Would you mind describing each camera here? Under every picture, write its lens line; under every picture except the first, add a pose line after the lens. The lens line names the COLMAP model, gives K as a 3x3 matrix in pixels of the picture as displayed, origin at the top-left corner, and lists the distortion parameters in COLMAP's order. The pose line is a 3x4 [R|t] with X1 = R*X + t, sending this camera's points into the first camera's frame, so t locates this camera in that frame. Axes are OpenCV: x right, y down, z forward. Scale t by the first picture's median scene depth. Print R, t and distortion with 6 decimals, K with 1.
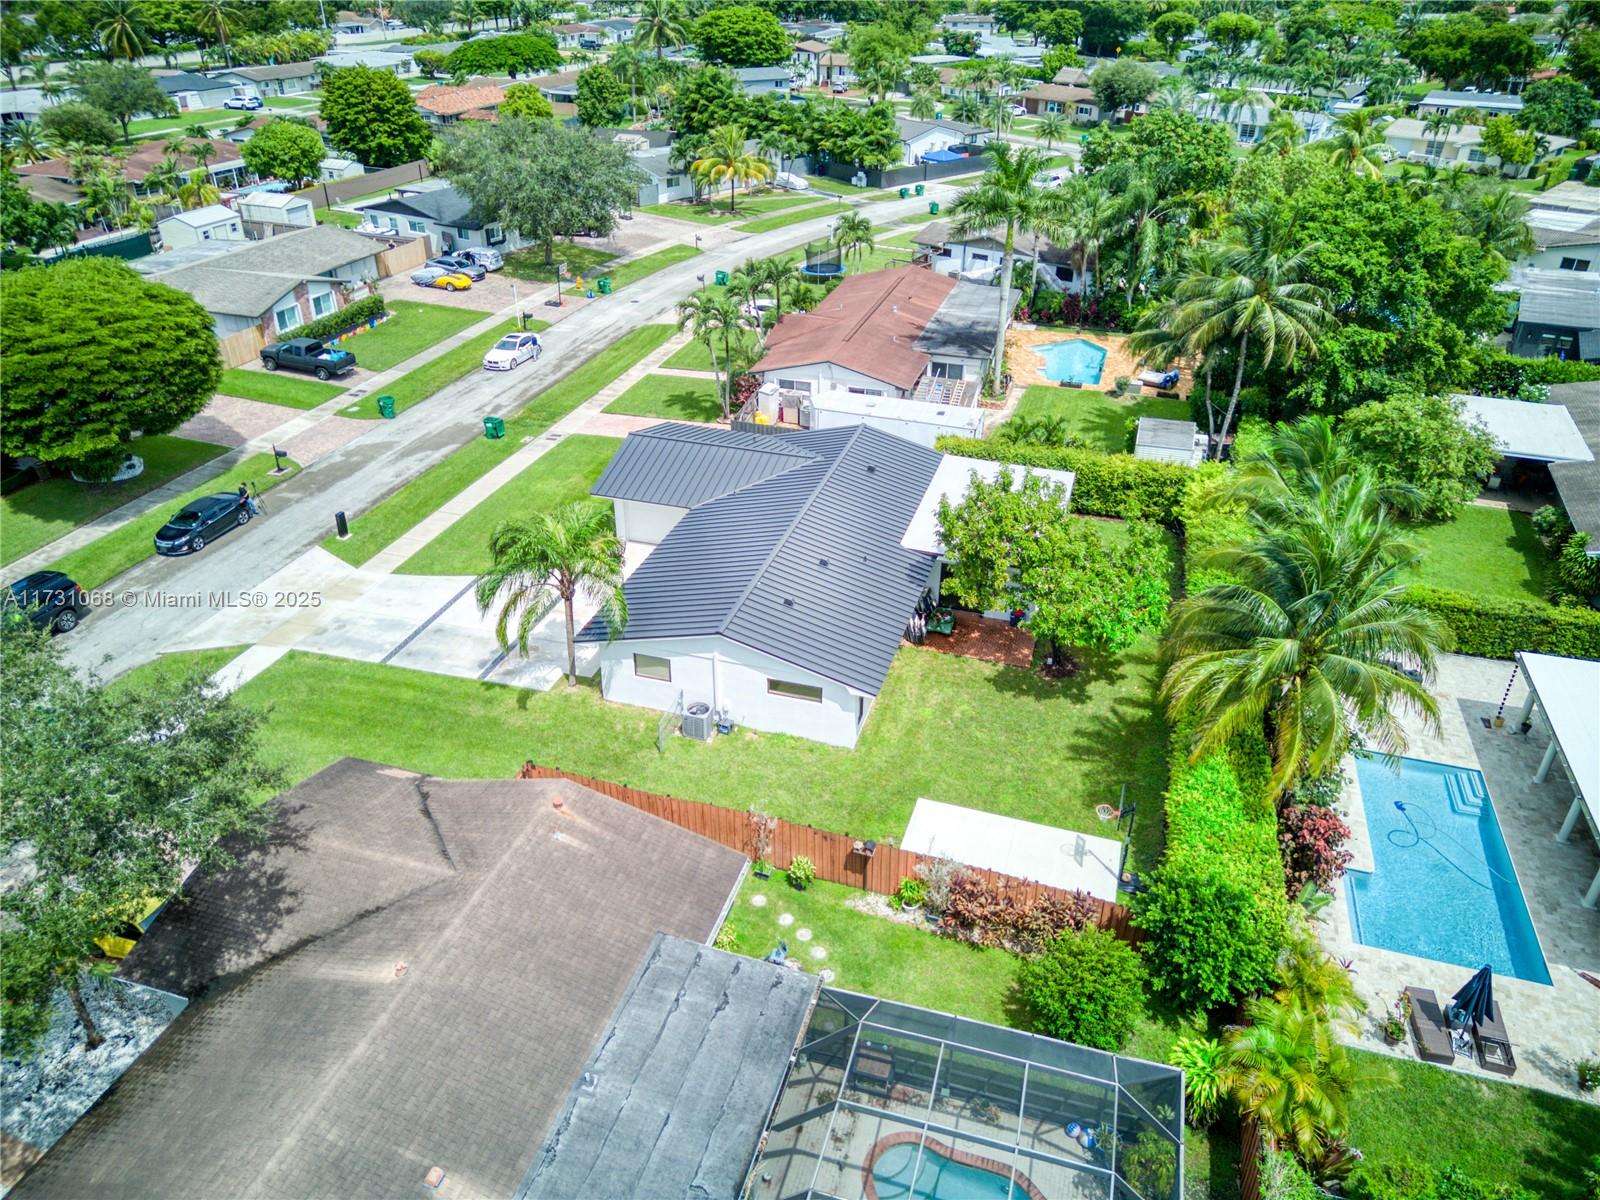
lens RADIAL K [[1107.4, 0, 800.0], [0, 1107.4, 600.0], [0, 0, 1]] dist [0.082949, -0.075737]
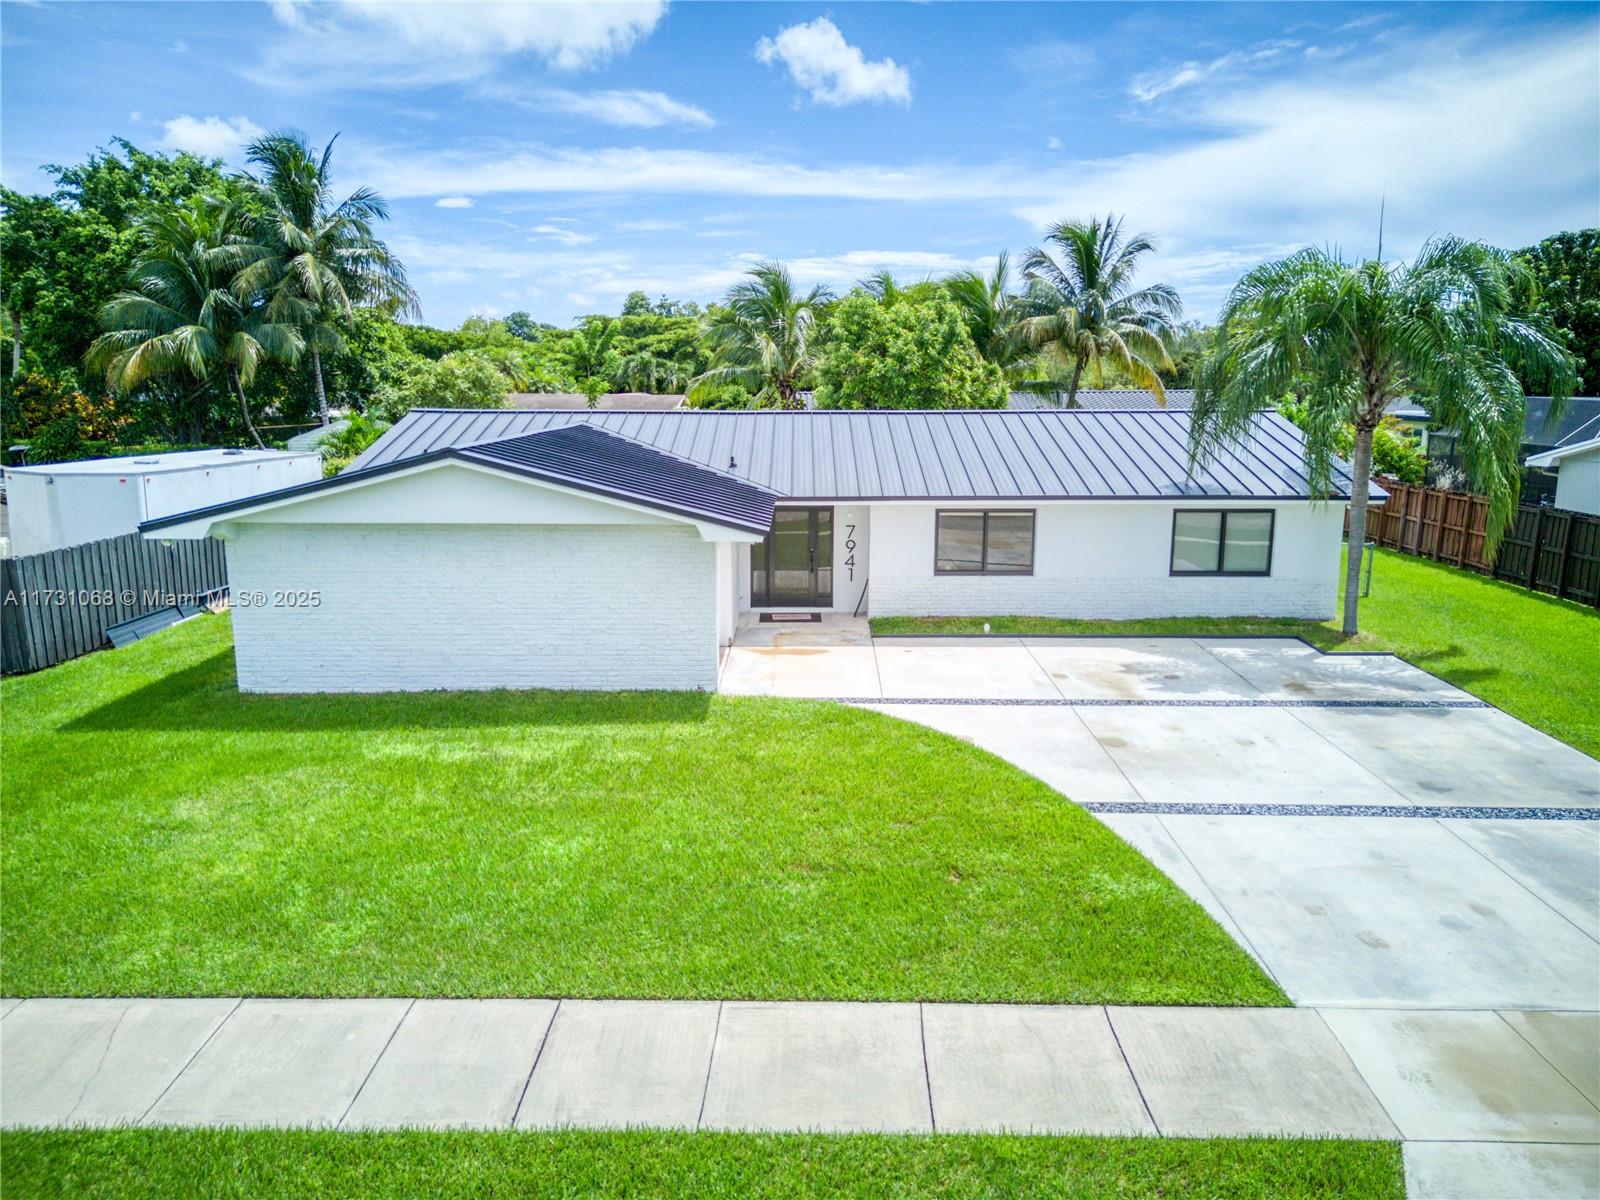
lens RADIAL K [[1107.4, 0, 800.0], [0, 1107.4, 600.0], [0, 0, 1]] dist [0.082949, -0.075737]
pose [[-0.283801, -0.197544, 0.938314, -0.539289], [0.488406, 0.812320, 0.318741, -0.196095], [-0.825177, 0.548737, -0.134056, 1.122579]]
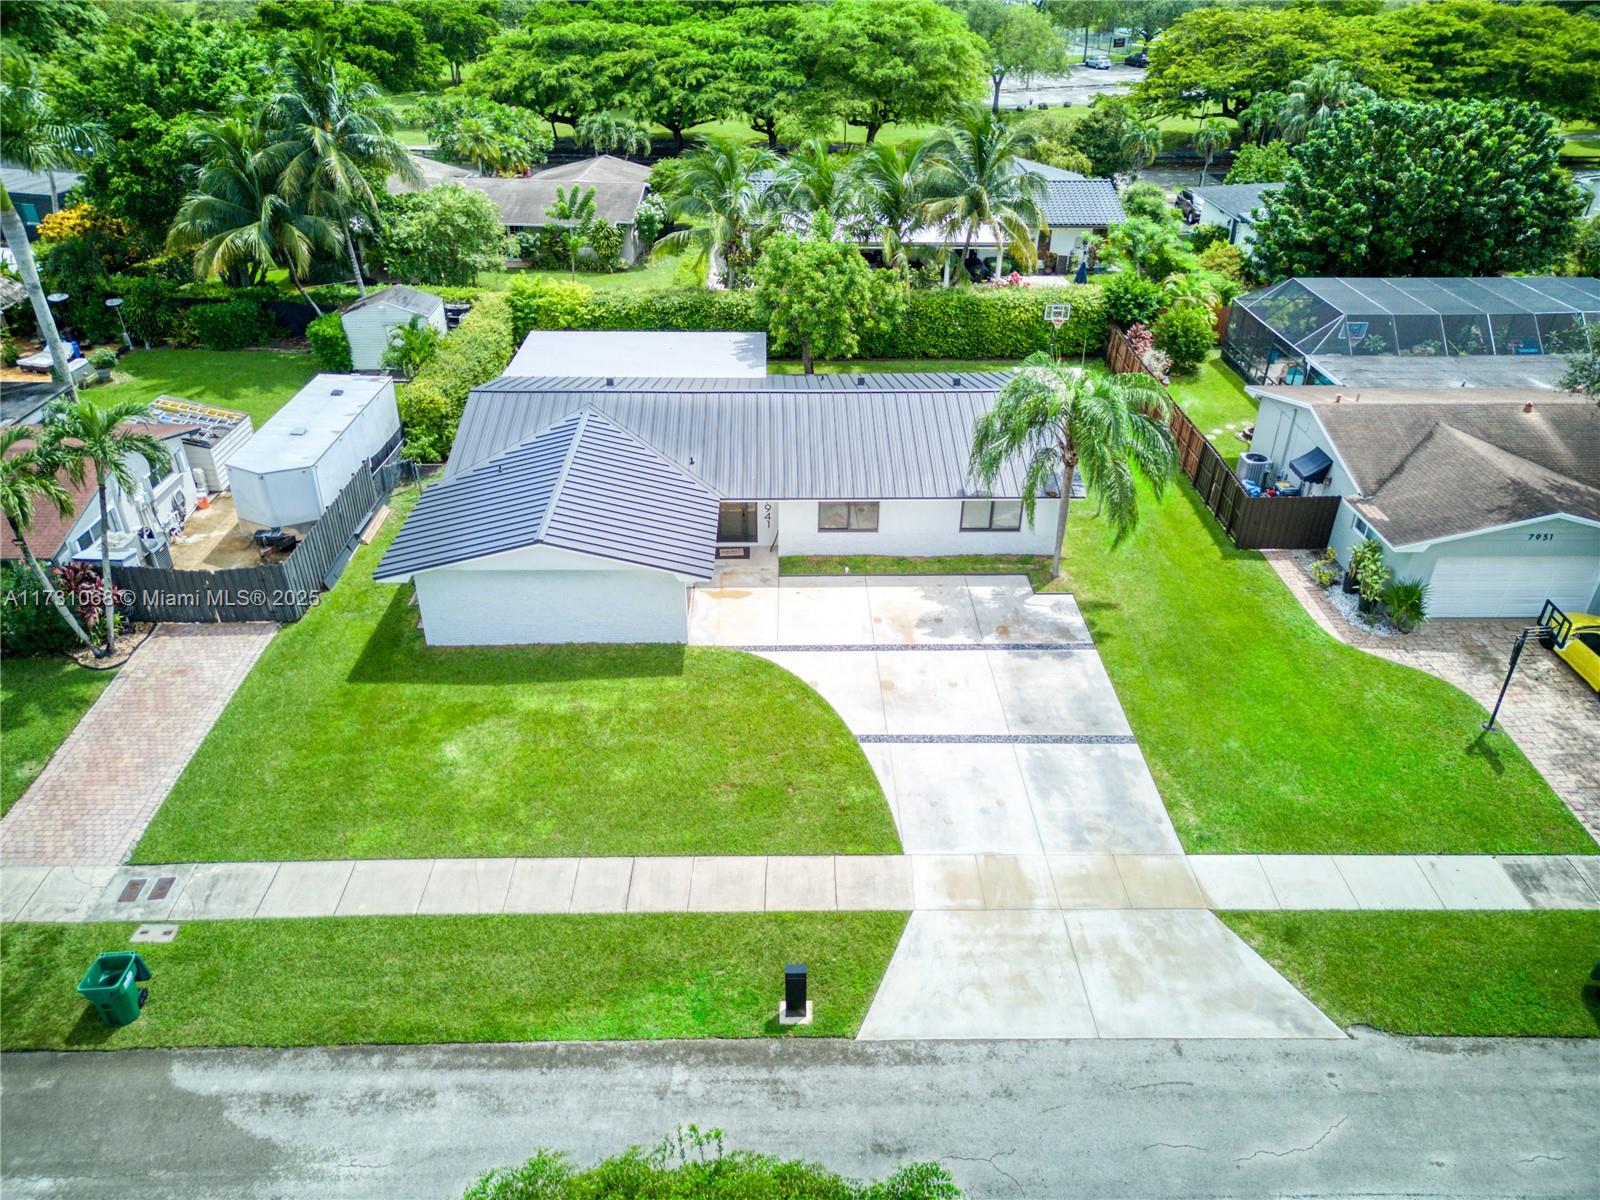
lens RADIAL K [[1107.4, 0, 800.0], [0, 1107.4, 600.0], [0, 0, 1]] dist [0.082949, -0.075737]
pose [[-0.307952, -0.510692, 0.802720, -0.747879], [0.480882, 0.644462, 0.594492, -0.458615], [-0.820925, 0.569088, 0.047119, 1.007617]]
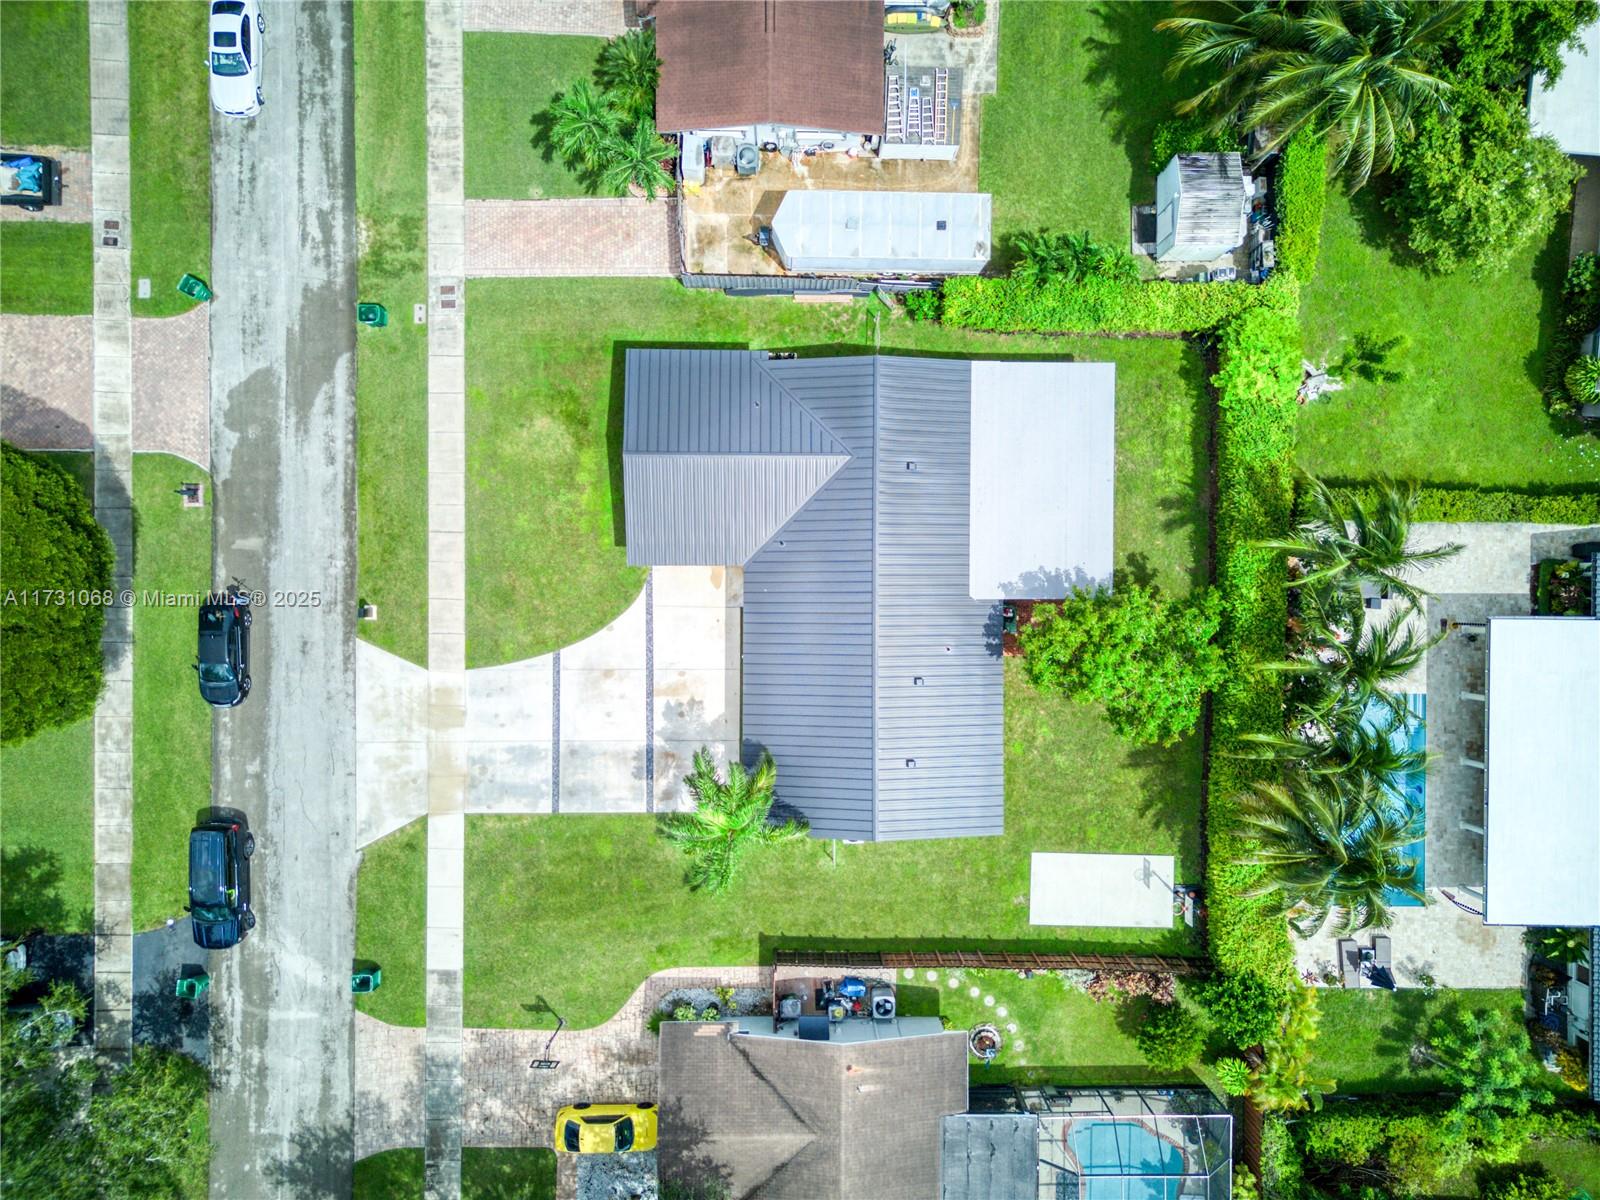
lens RADIAL K [[1107.4, 0, 800.0], [0, 1107.4, 600.0], [0, 0, 1]] dist [0.082949, -0.075737]
pose [[0.957523, -0.288135, 0.011312, -0.073382], [0.136141, 0.486305, 0.863118, -0.943393], [-0.254196, -0.824915, 0.504875, 0.493713]]
